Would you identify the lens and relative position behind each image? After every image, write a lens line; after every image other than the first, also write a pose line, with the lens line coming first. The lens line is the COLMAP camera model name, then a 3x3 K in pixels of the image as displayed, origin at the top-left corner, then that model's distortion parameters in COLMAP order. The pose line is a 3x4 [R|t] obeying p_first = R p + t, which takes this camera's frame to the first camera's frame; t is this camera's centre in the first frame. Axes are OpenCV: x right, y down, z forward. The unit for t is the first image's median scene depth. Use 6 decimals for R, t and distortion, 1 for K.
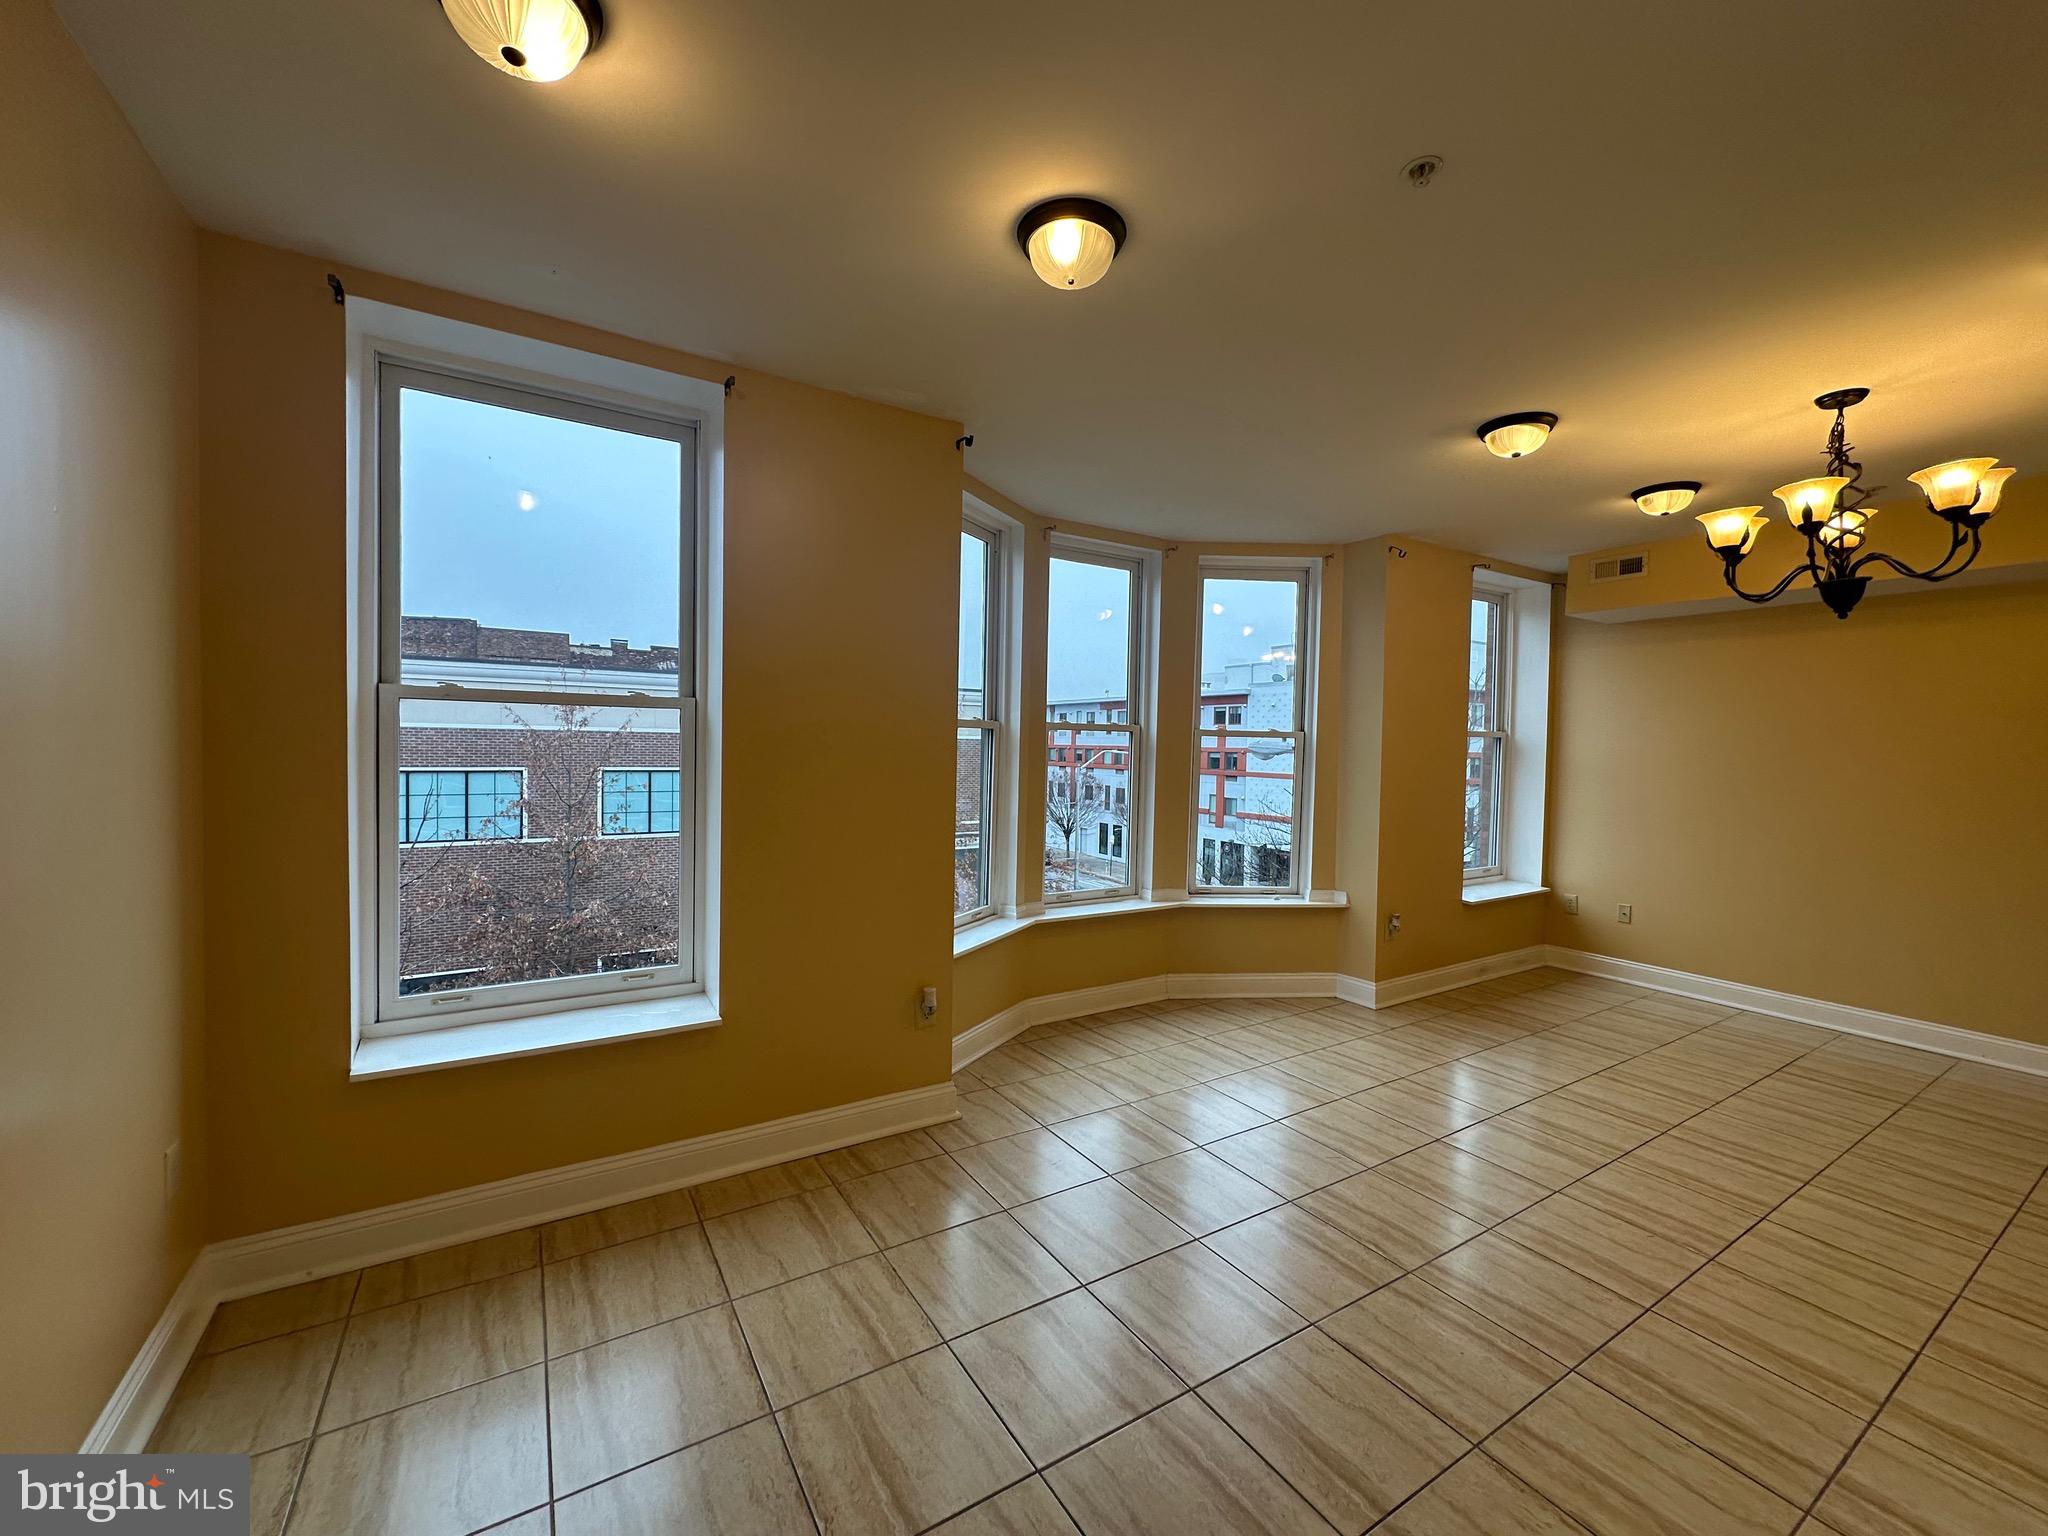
lens RADIAL K [[814.6, 0, 1023.7], [0, 814.6, 766.2], [0, 0, 1]] dist [-0.001297, 0.000840]
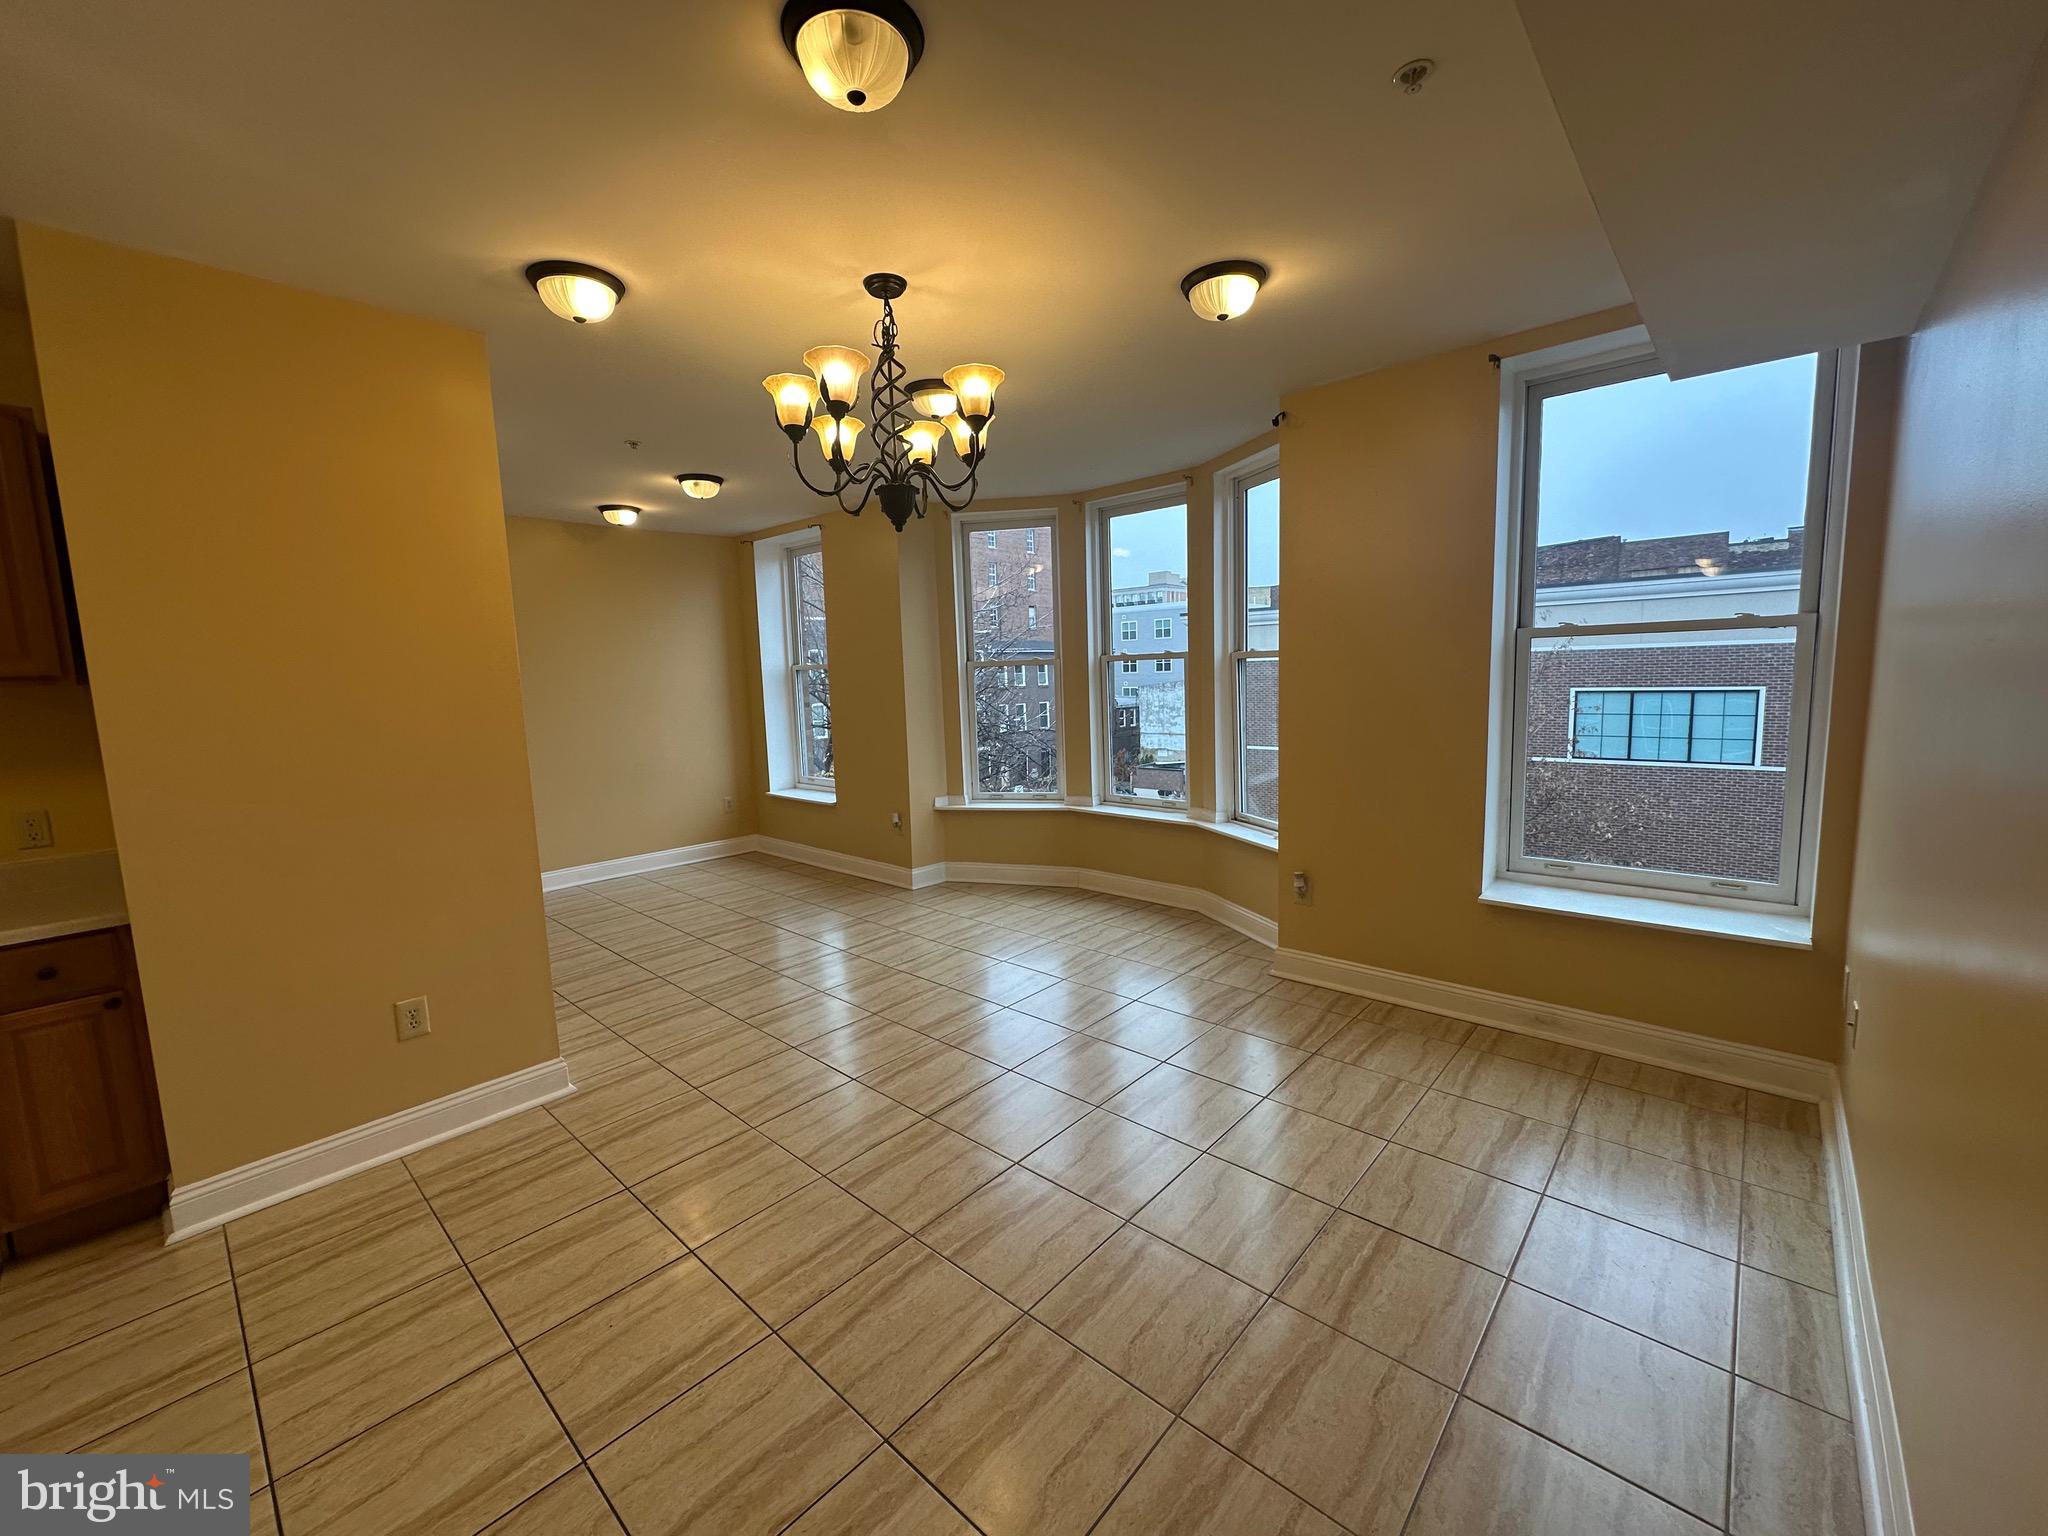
lens RADIAL K [[814.6, 0, 1023.7], [0, 814.6, 766.2], [0, 0, 1]] dist [-0.001297, 0.000840]
pose [[0.273147, 0.084935, -0.958215, 1.266107], [0.009163, 0.995820, 0.090880, -0.000465], [0.961929, -0.033603, 0.271227, 0.570248]]
